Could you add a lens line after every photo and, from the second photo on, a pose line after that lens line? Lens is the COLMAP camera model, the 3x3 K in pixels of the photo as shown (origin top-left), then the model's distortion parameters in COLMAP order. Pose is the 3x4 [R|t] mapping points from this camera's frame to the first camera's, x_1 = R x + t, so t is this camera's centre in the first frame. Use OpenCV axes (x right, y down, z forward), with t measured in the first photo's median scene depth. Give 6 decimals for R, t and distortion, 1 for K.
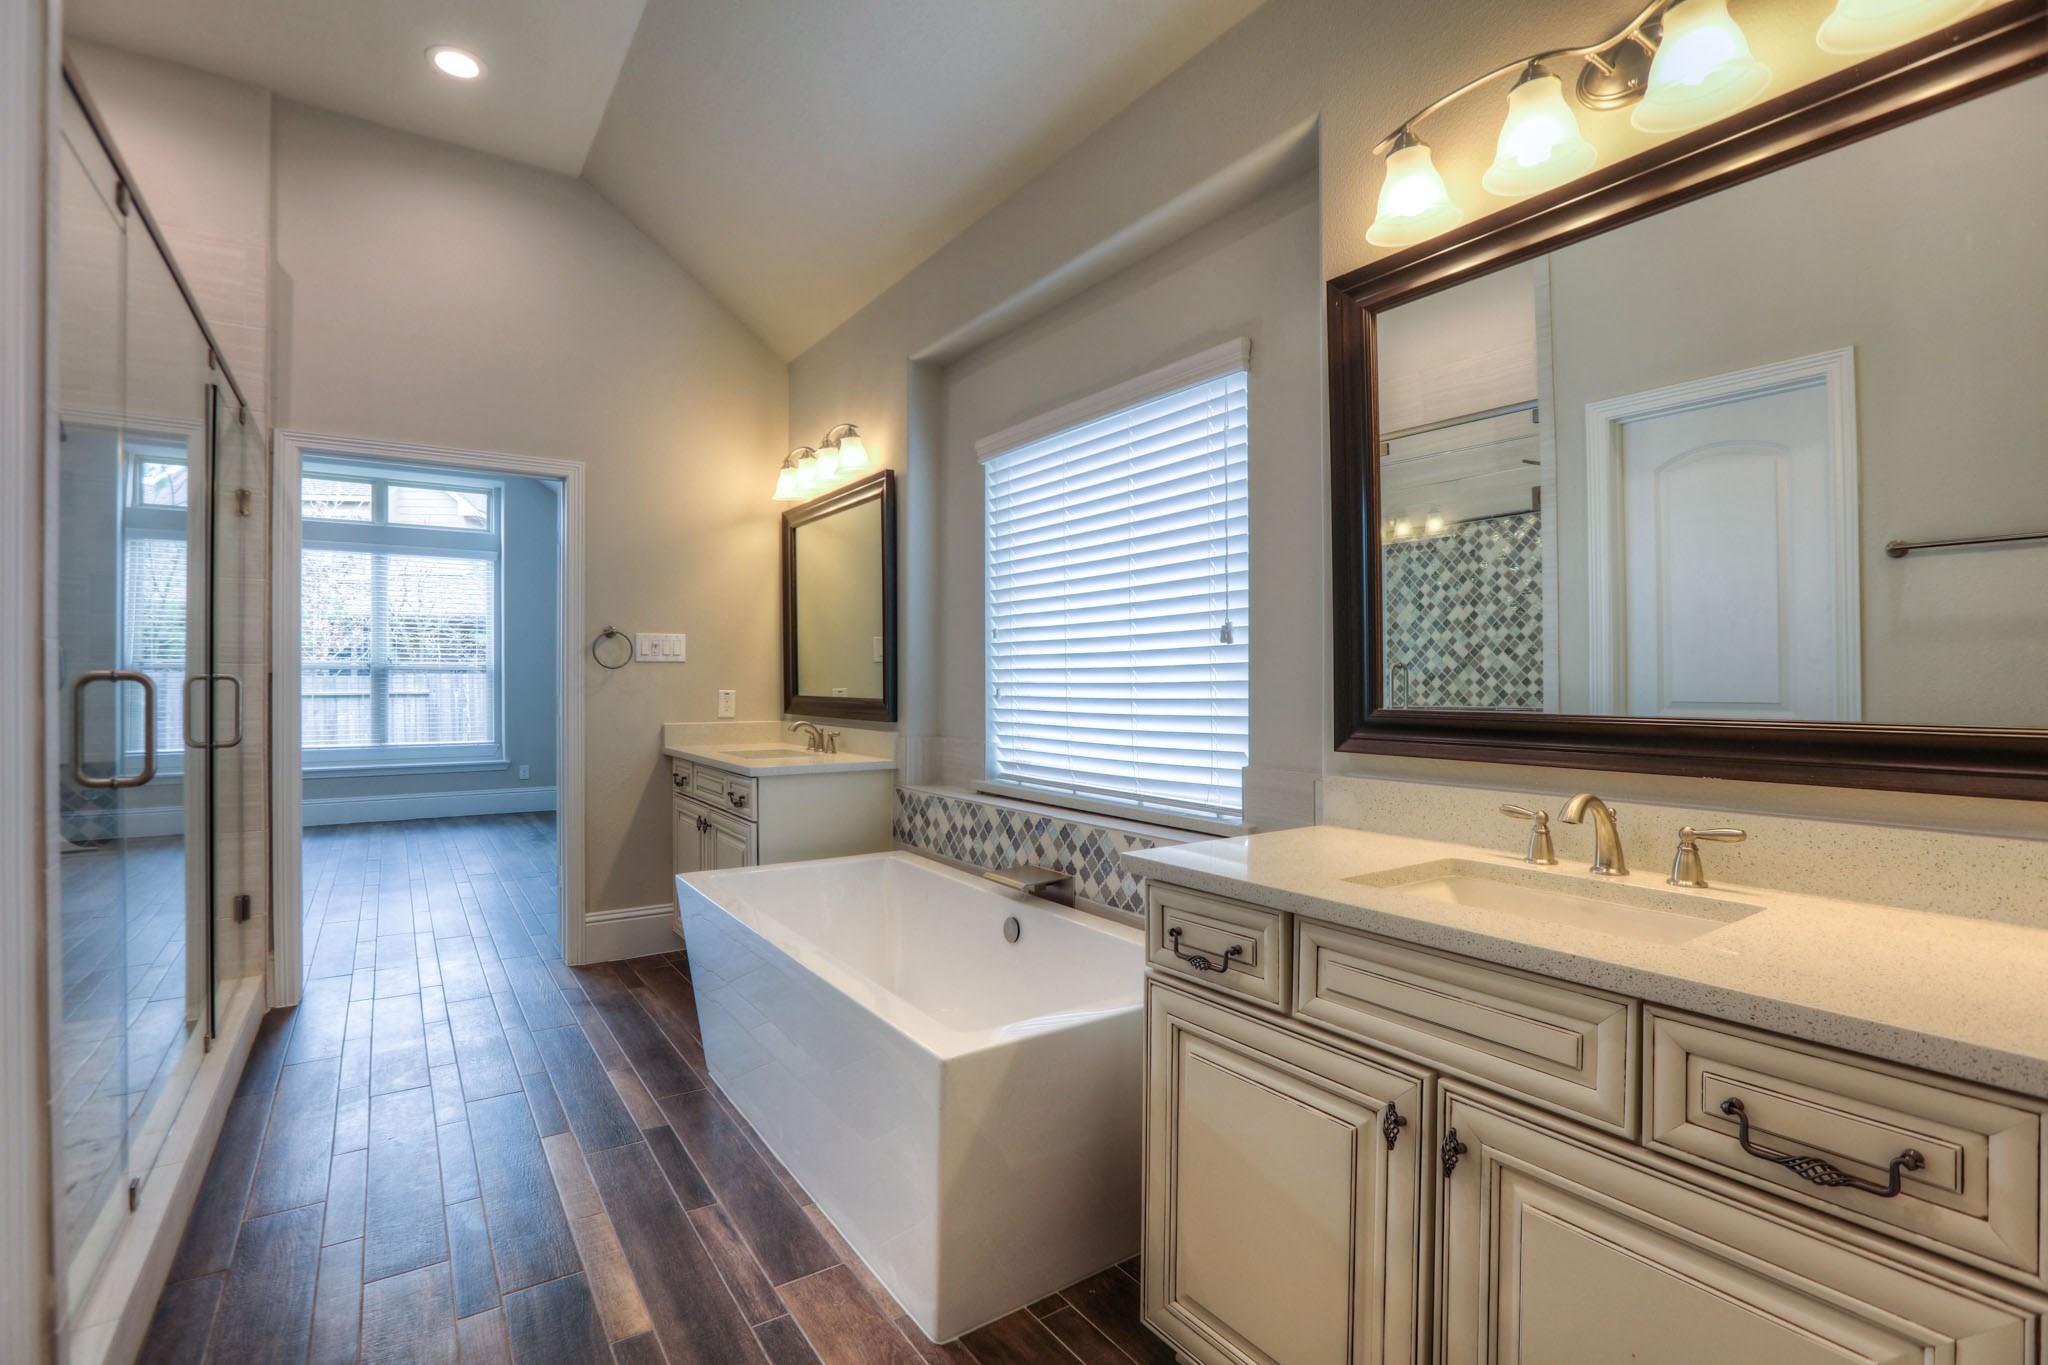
lens RADIAL K [[951.0, 0, 1027.0], [0, 951.0, 690.9], [0, 0, 1]] dist [-0.033817, 0.008245]
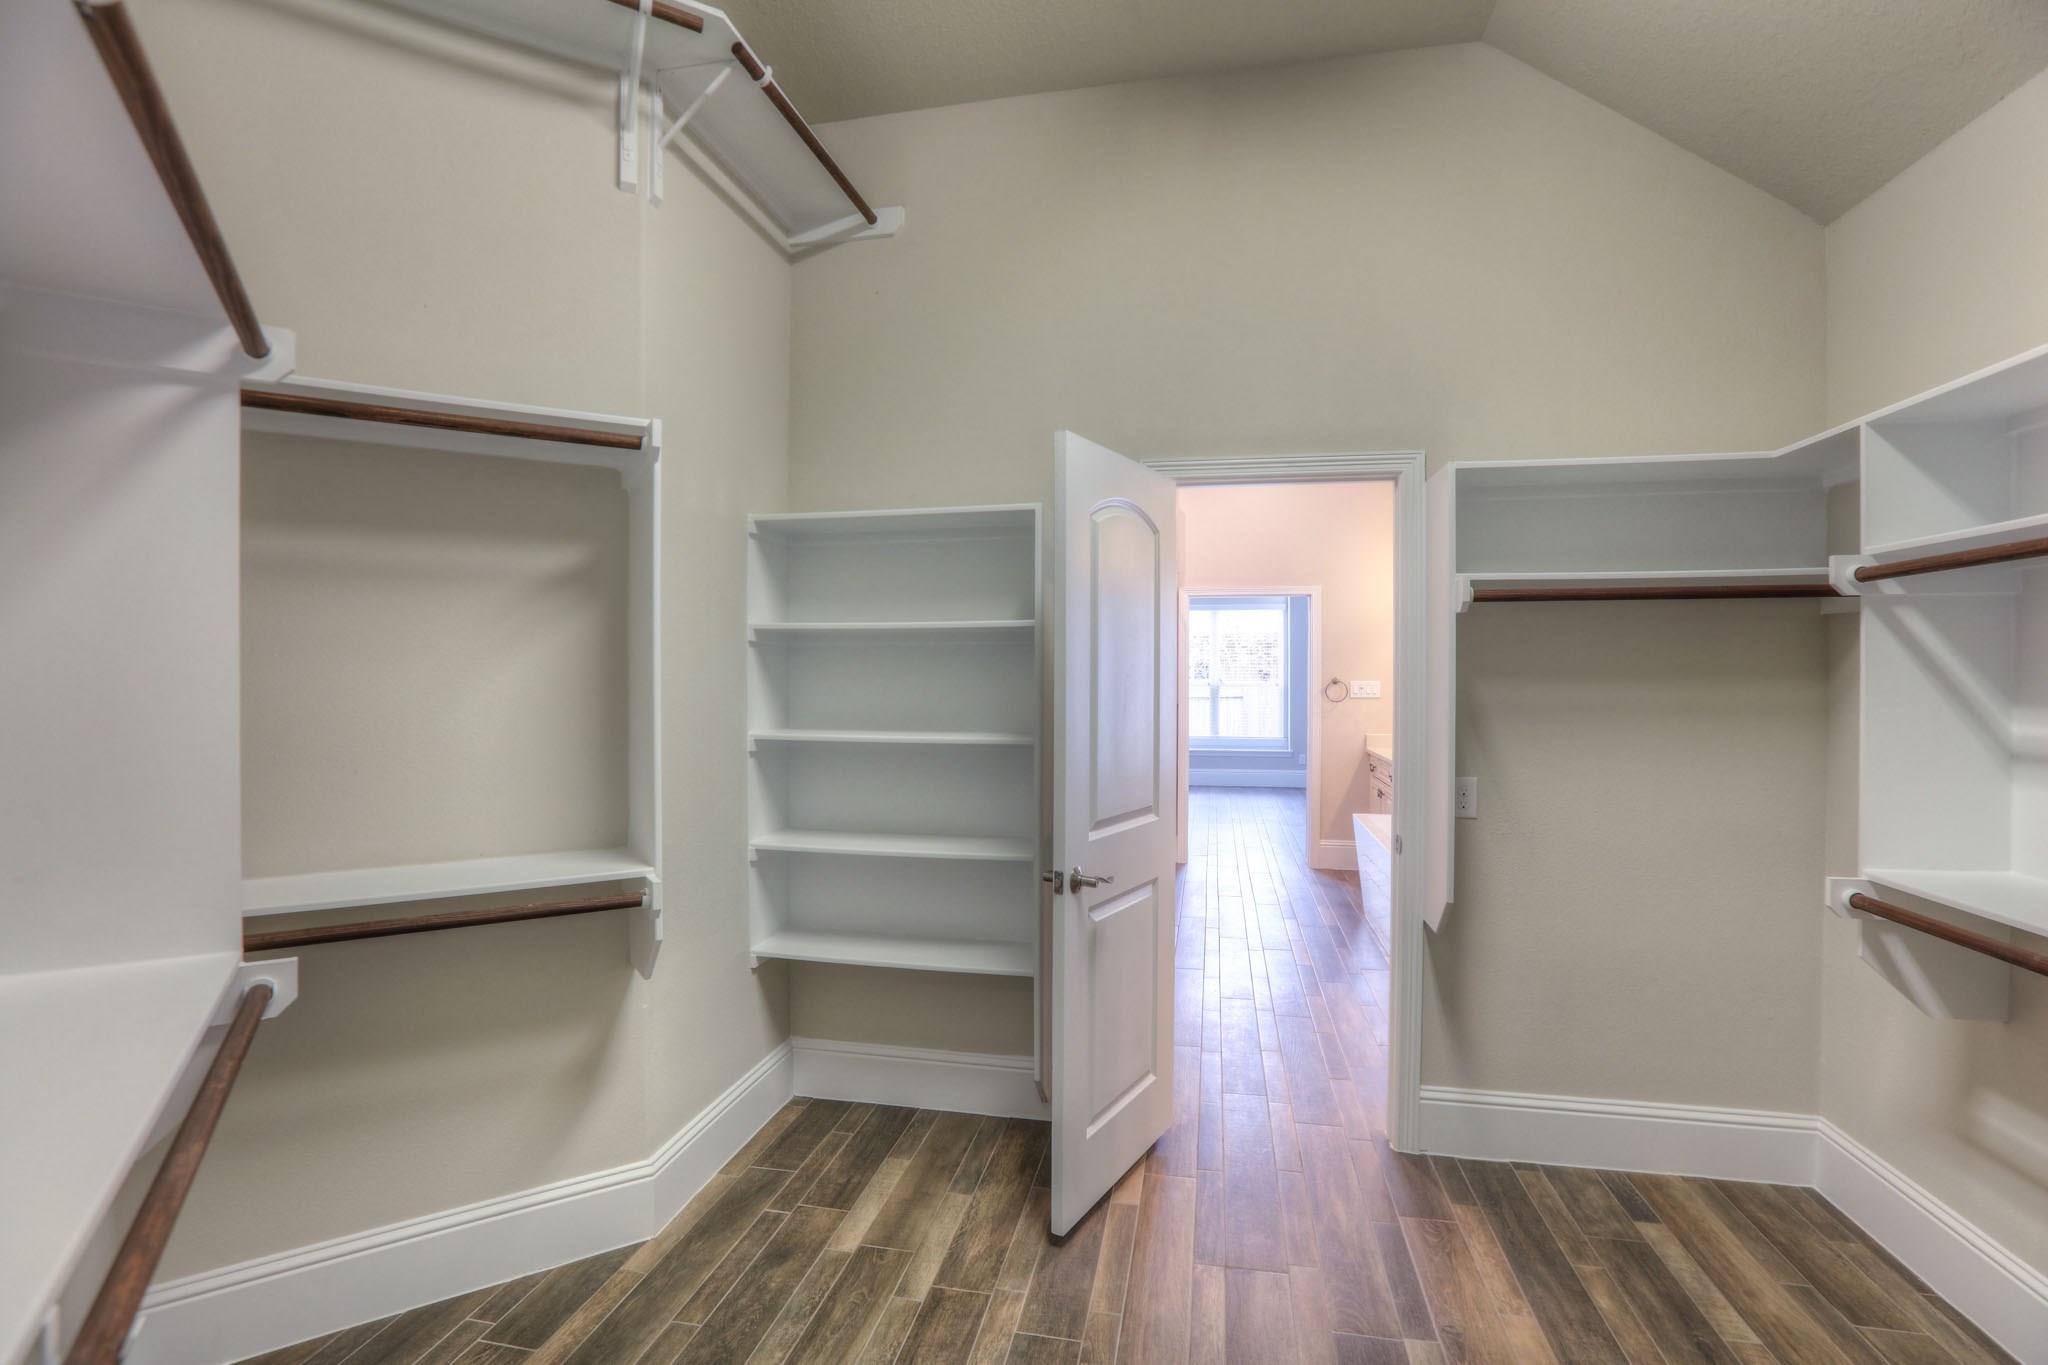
lens RADIAL K [[951.0, 0, 1026.1], [0, 951.0, 686.3], [0, 0, 1]] dist [-0.033817, 0.008245]
pose [[0.703040, 0.009235, -0.711091, 0.400659], [-0.008612, 0.999953, 0.004472, -0.054641], [0.711098, 0.002980, 0.703086, -0.635026]]
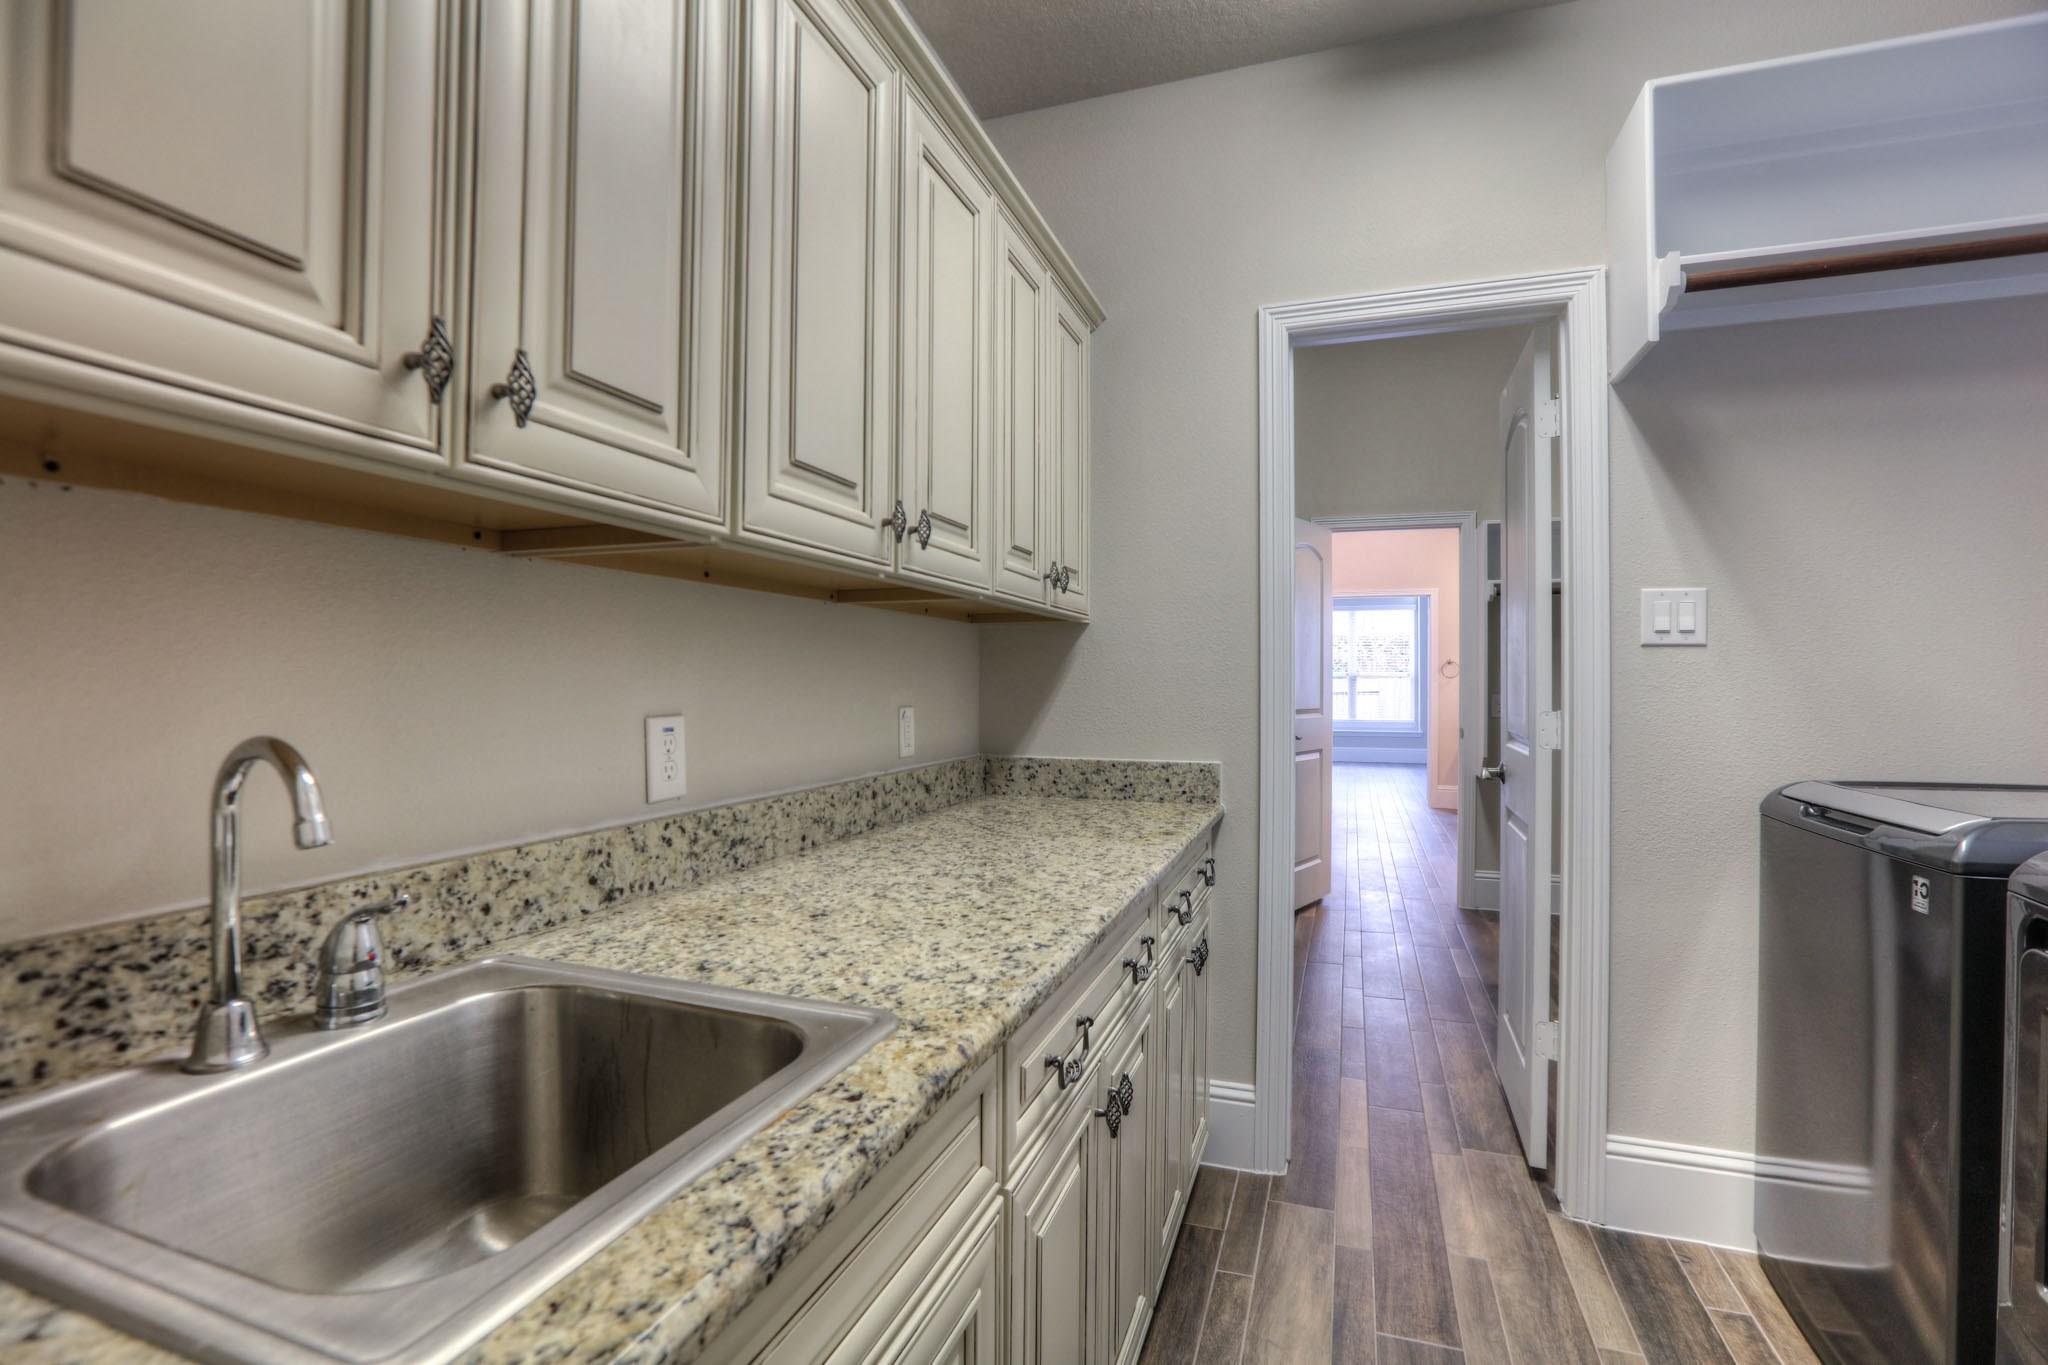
lens RADIAL K [[951.0, 0, 1019.0], [0, 951.0, 683.4], [0, 0, 1]] dist [-0.033817, 0.008245]
pose [[0.595955, 0.000430, -0.803018, 0.751077], [-0.008415, 0.999948, -0.005709, 0.010890], [0.802974, 0.010160, 0.595928, -1.159529]]
